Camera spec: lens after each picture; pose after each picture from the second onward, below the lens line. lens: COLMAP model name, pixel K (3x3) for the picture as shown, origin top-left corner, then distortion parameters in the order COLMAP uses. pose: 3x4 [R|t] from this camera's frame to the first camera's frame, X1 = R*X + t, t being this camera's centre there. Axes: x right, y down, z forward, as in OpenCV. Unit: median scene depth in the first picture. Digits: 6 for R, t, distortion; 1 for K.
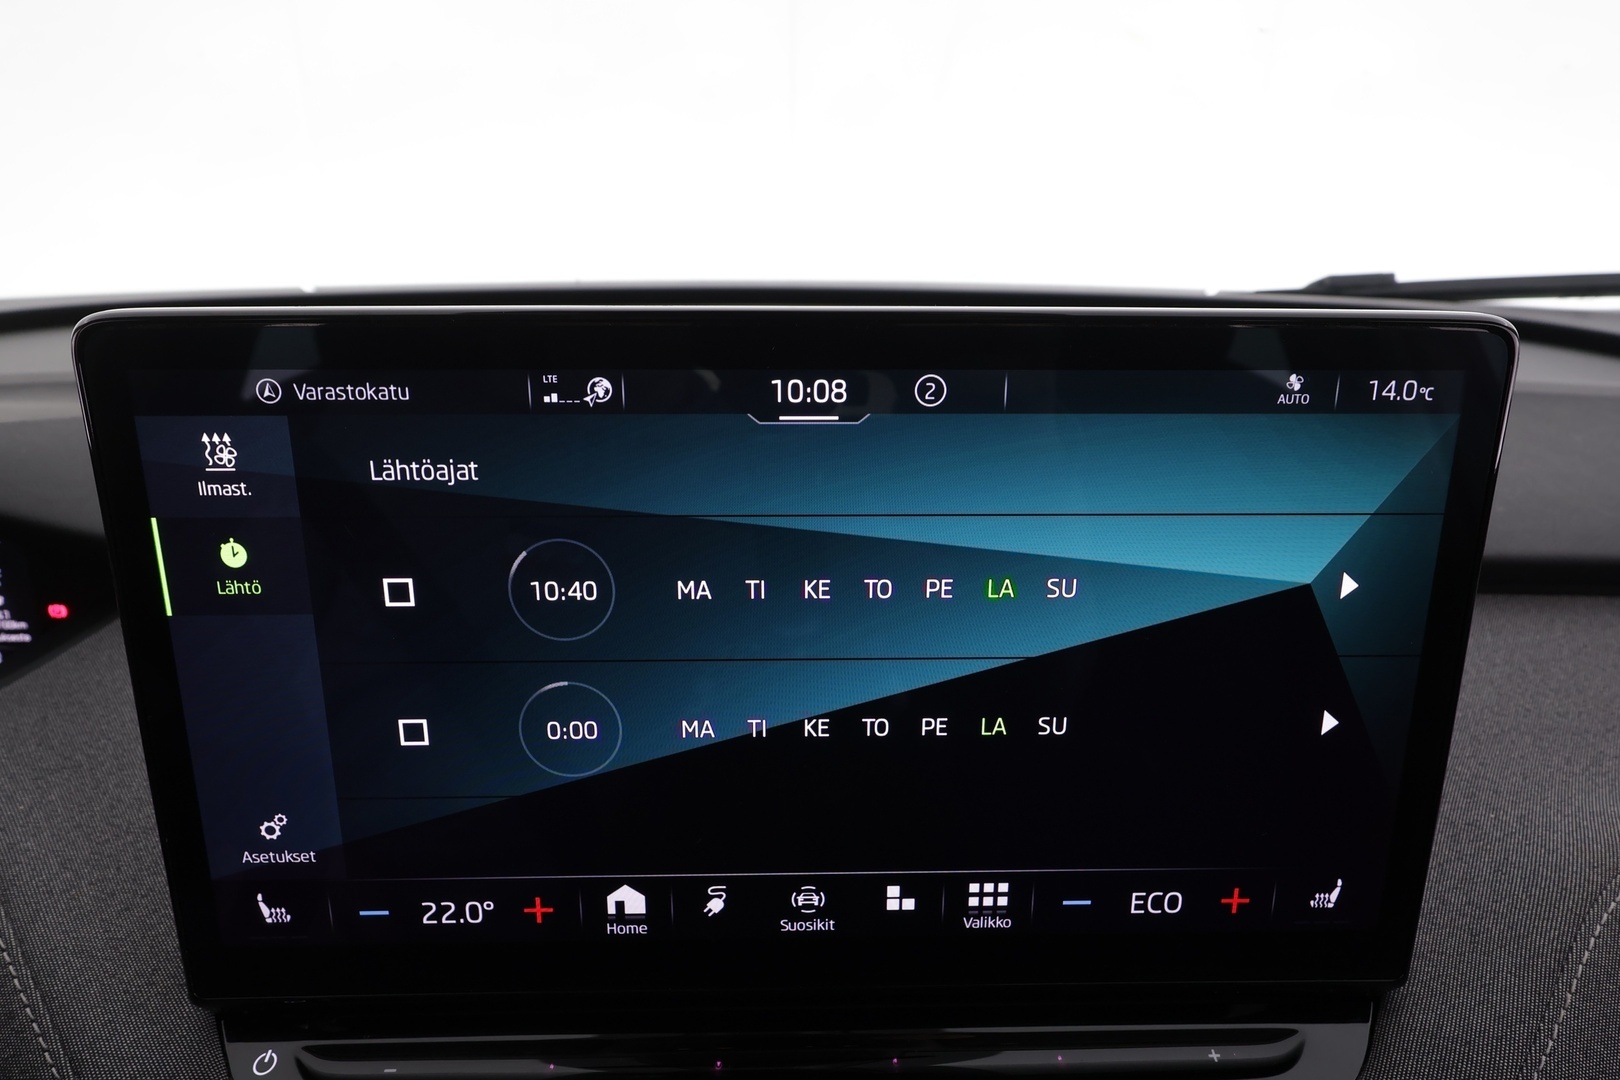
lens RADIAL K [[933.3, 0, 804.2], [0, 933.3, 538.4], [0, 0, 1]] dist [-0.003485, -0.000270]
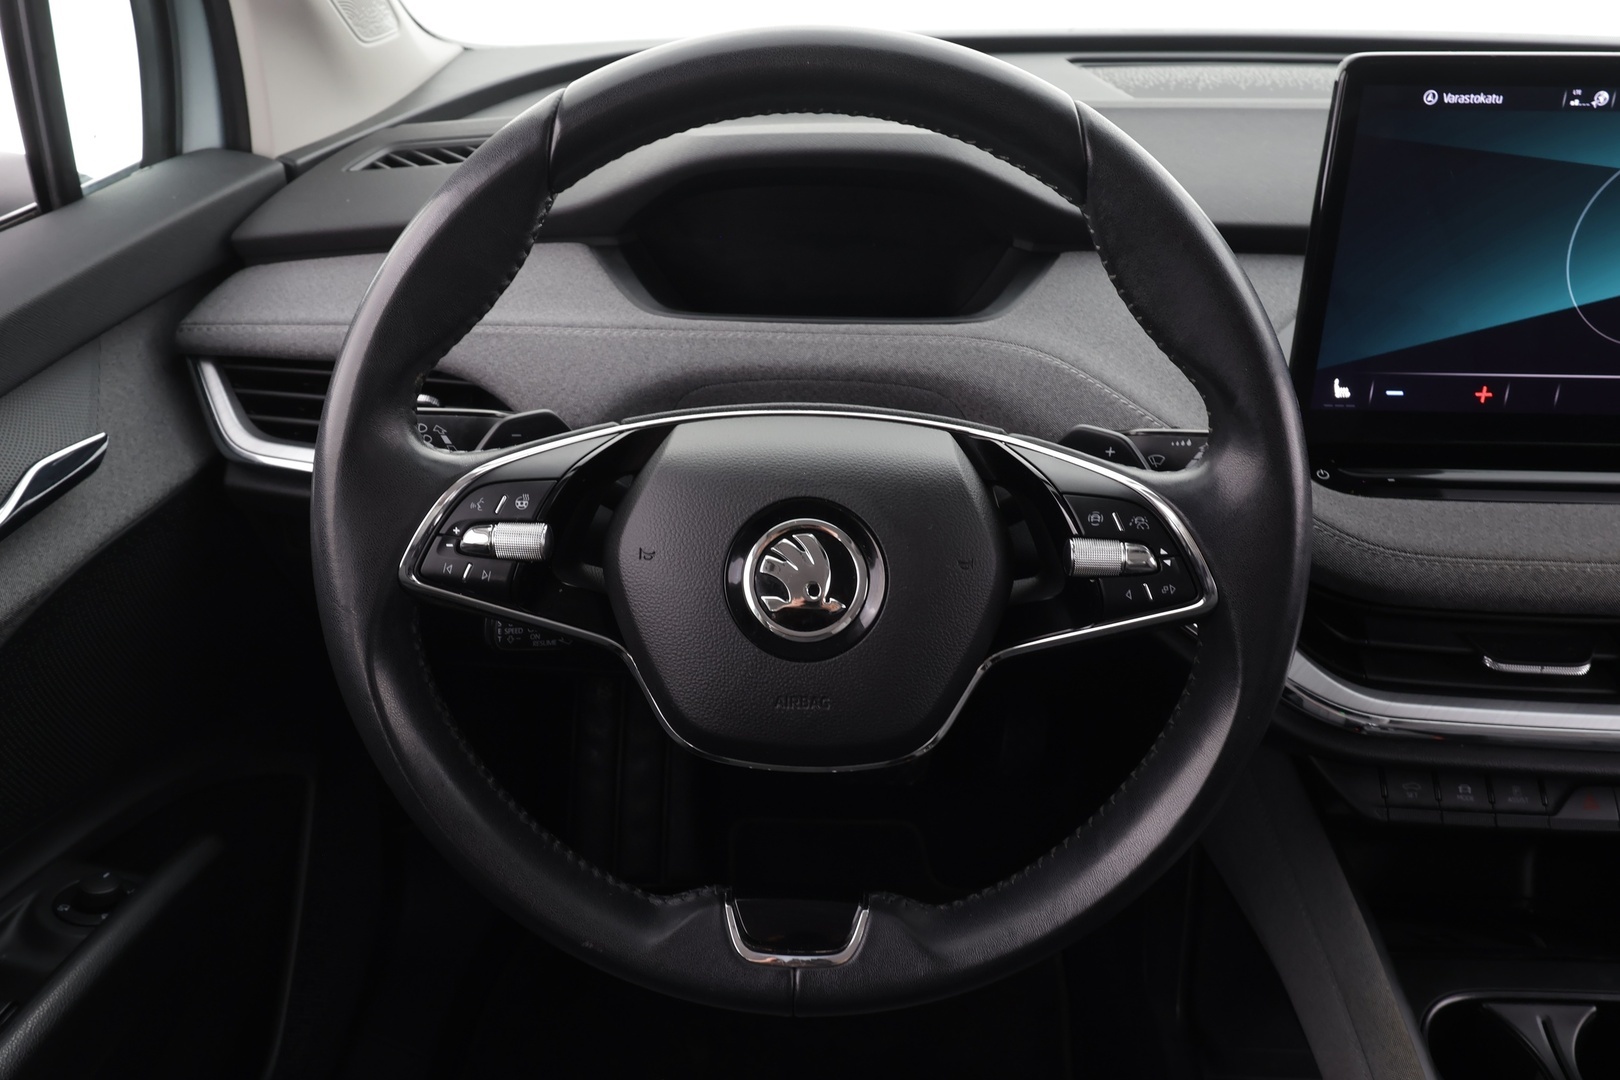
lens RADIAL K [[1189.6, 0, 818.7], [0, 1189.6, 534.9], [0, 0, 1]] dist [0.007318, 0.008405]
pose [[0.998480, 0.031394, -0.045304, -1.680118], [-0.024465, 0.988964, 0.146119, 0.406056], [0.049392, -0.144789, 0.988229, -1.635741]]
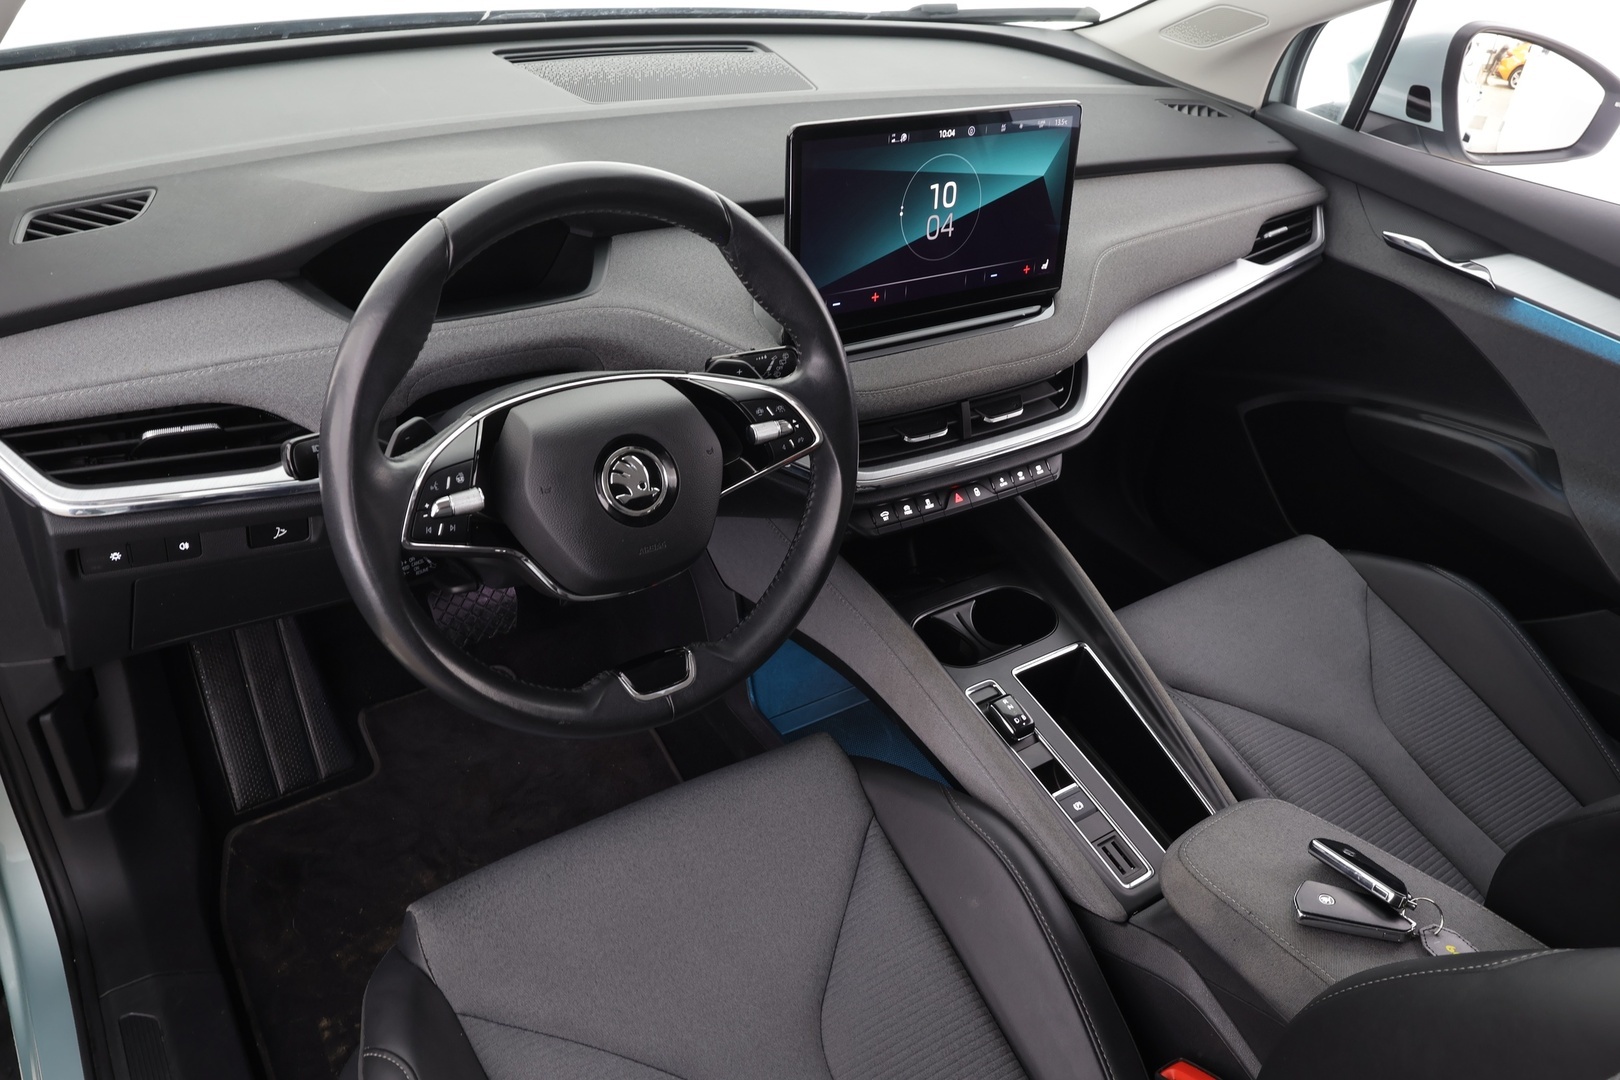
lens RADIAL K [[1189.6, 0, 815.5], [0, 1189.6, 540.6], [0, 0, 1]] dist [0.007318, 0.008405]
pose [[0.832495, -0.239327, 0.499674, -3.212262], [0.096152, 0.950612, 0.295114, -0.067561], [-0.545625, -0.197636, 0.814392, -2.921131]]
